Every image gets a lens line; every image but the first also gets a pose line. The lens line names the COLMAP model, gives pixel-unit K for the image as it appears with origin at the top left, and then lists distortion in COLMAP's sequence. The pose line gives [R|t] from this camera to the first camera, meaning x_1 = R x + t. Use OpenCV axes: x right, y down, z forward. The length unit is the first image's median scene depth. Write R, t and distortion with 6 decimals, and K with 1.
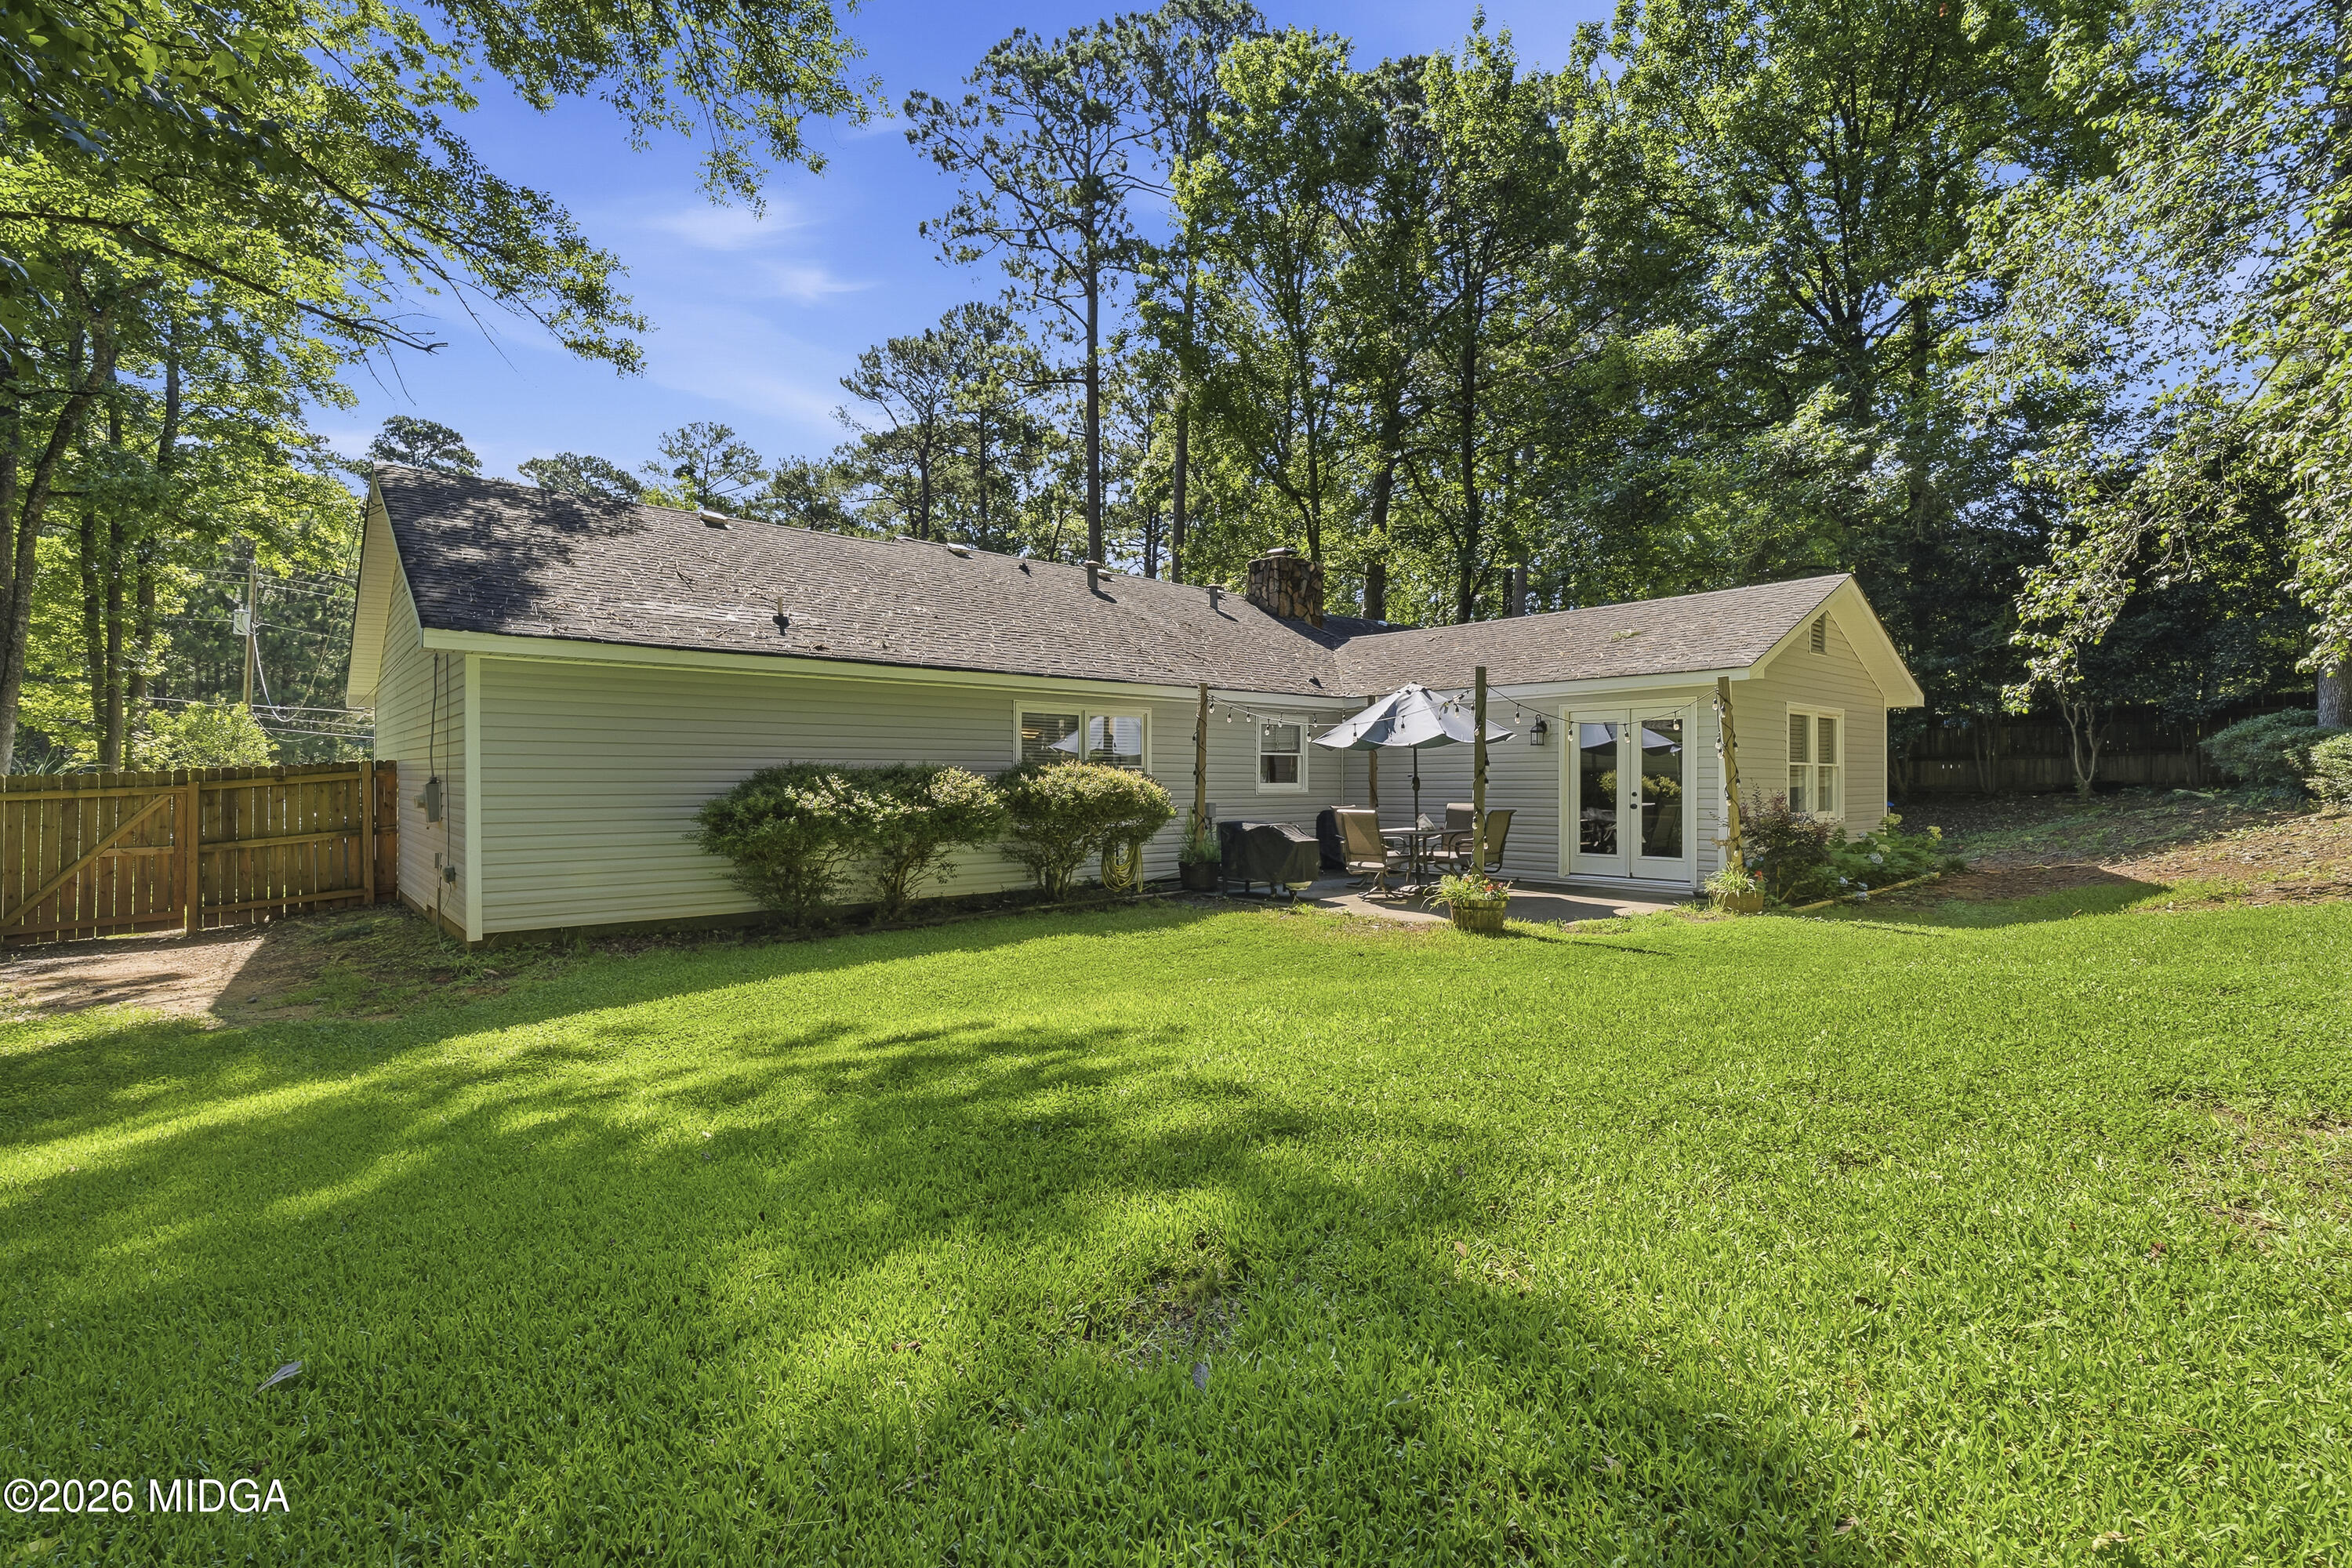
lens RADIAL K [[1067.4, 0, 1167.3], [0, 1067.4, 772.7], [0, 0, 1]] dist [-0.008487, -0.000043]
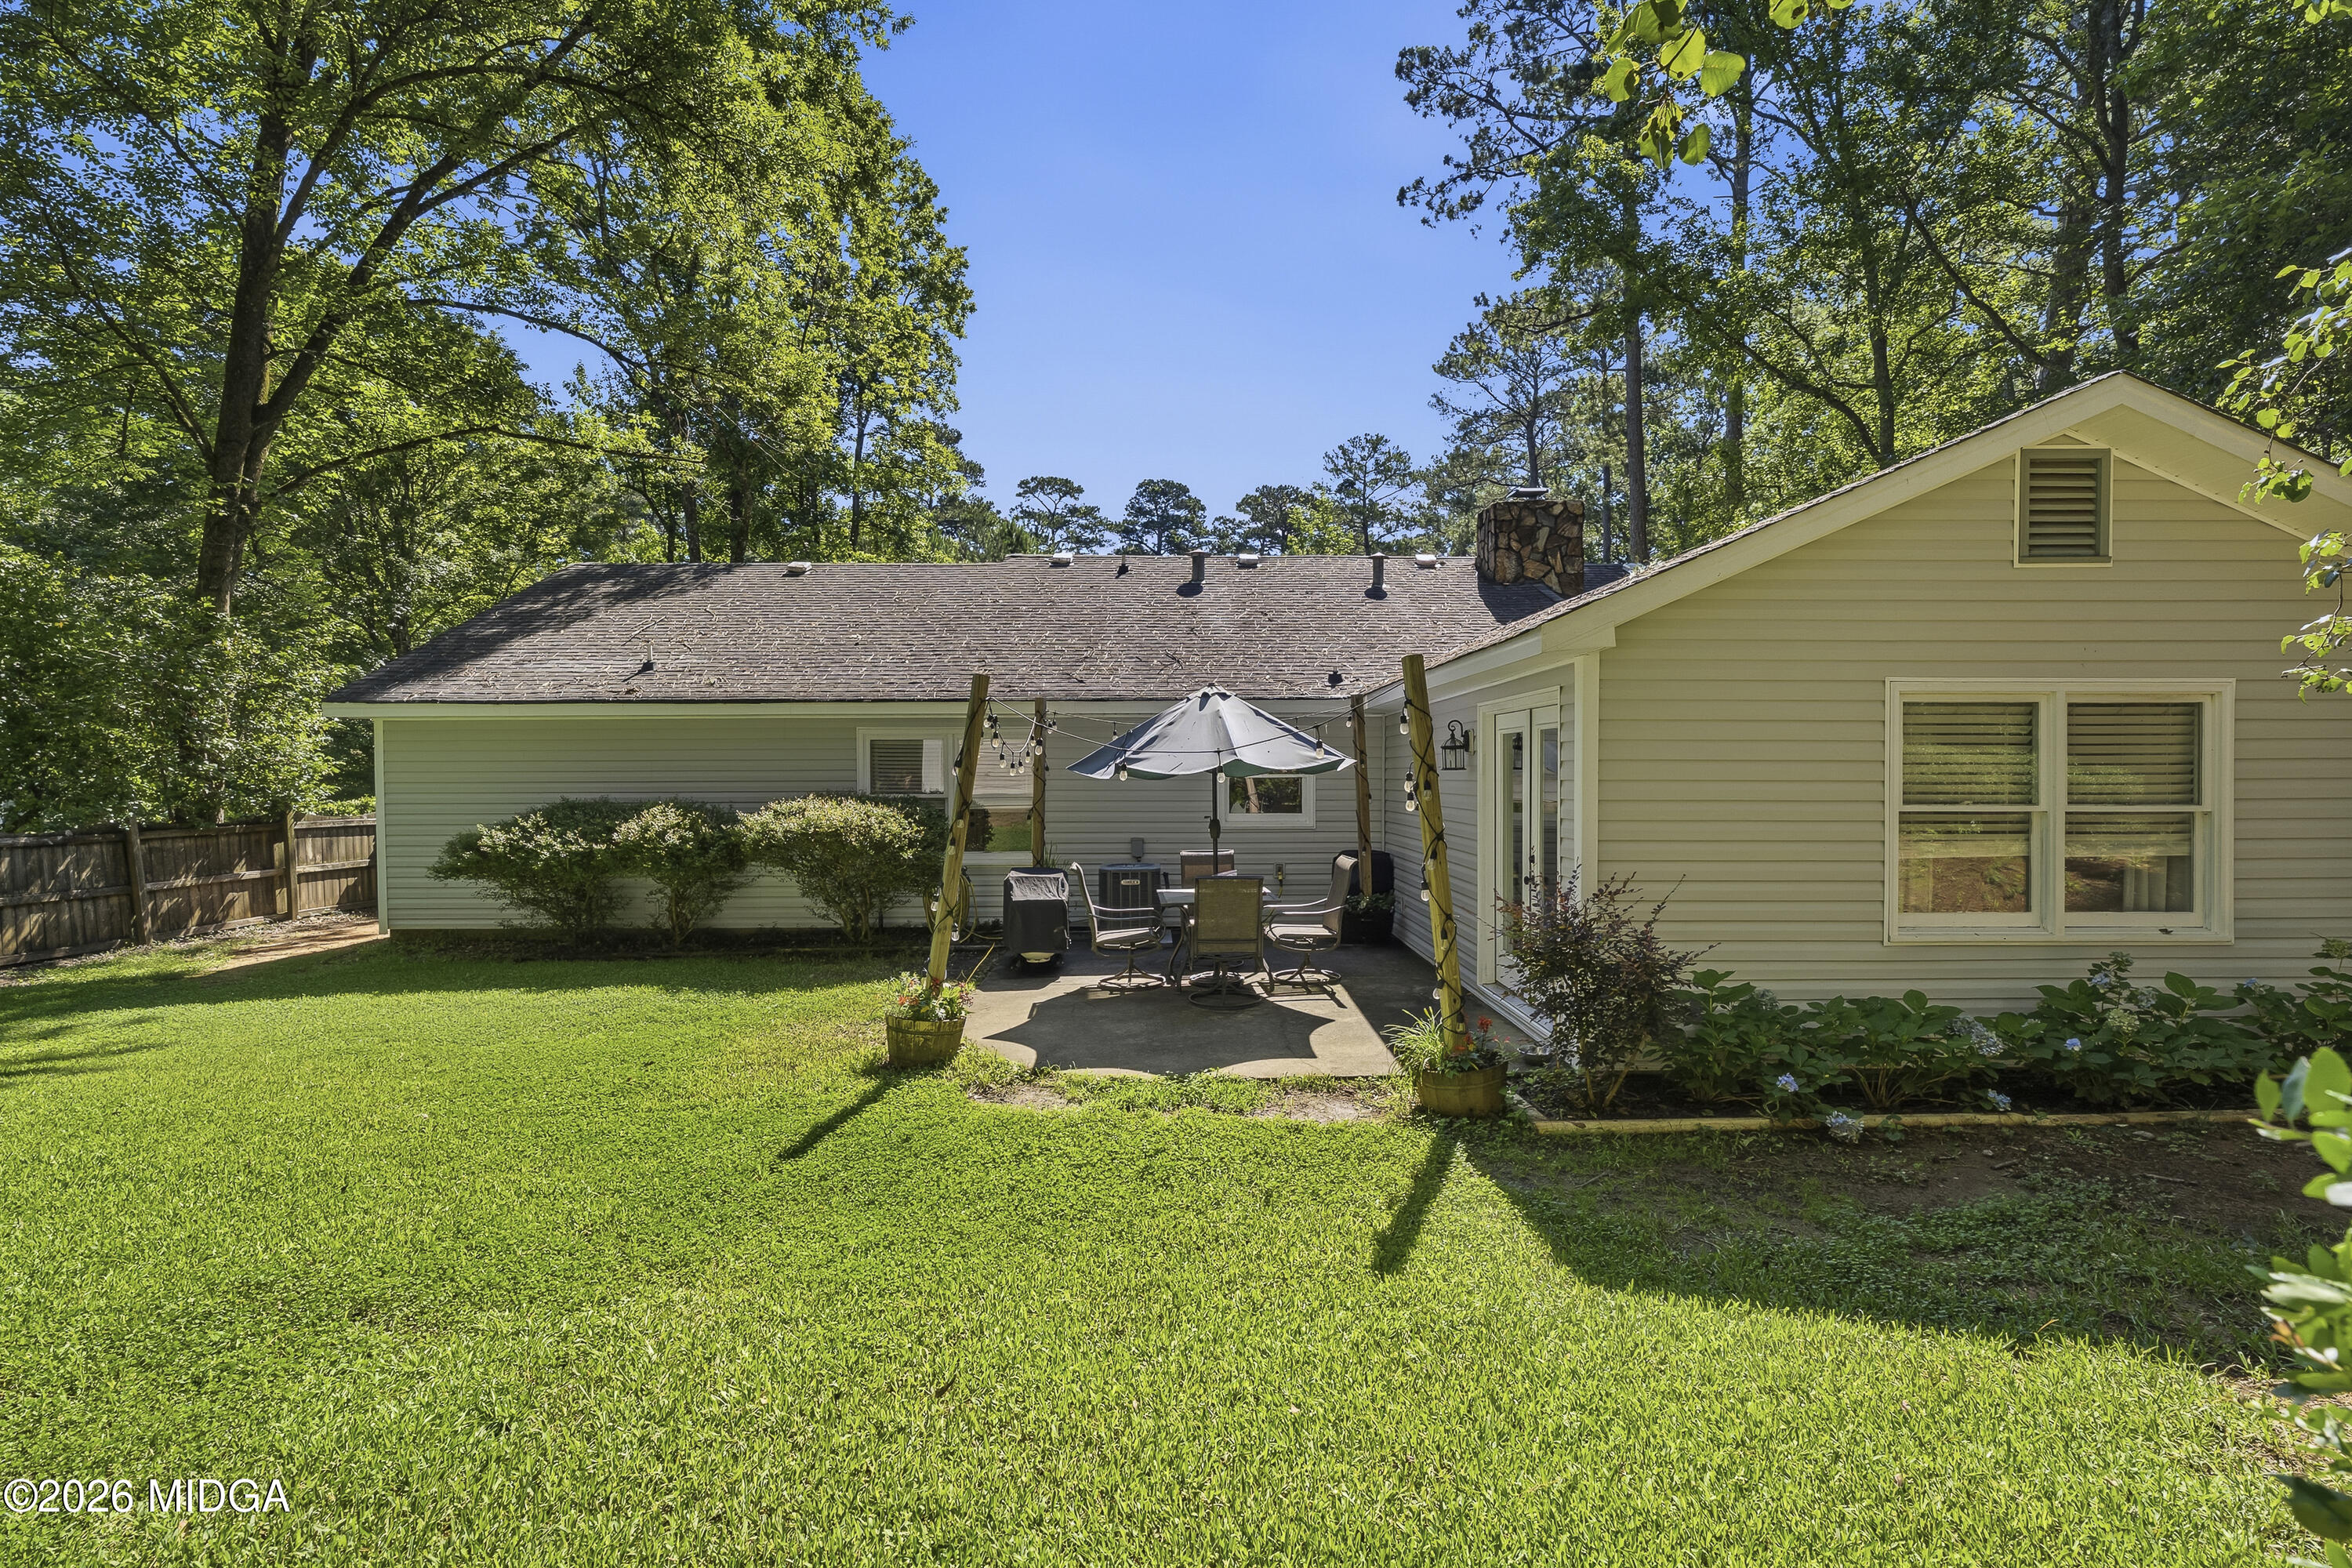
lens RADIAL K [[1067.4, 0, 1167.3], [0, 1067.4, 772.7], [0, 0, 1]] dist [-0.008487, -0.000043]
pose [[0.761078, -0.000850, -0.648659, 0.564023], [0.007590, 0.999942, 0.007595, -0.026925], [0.648616, -0.010704, 0.761041, 0.372827]]
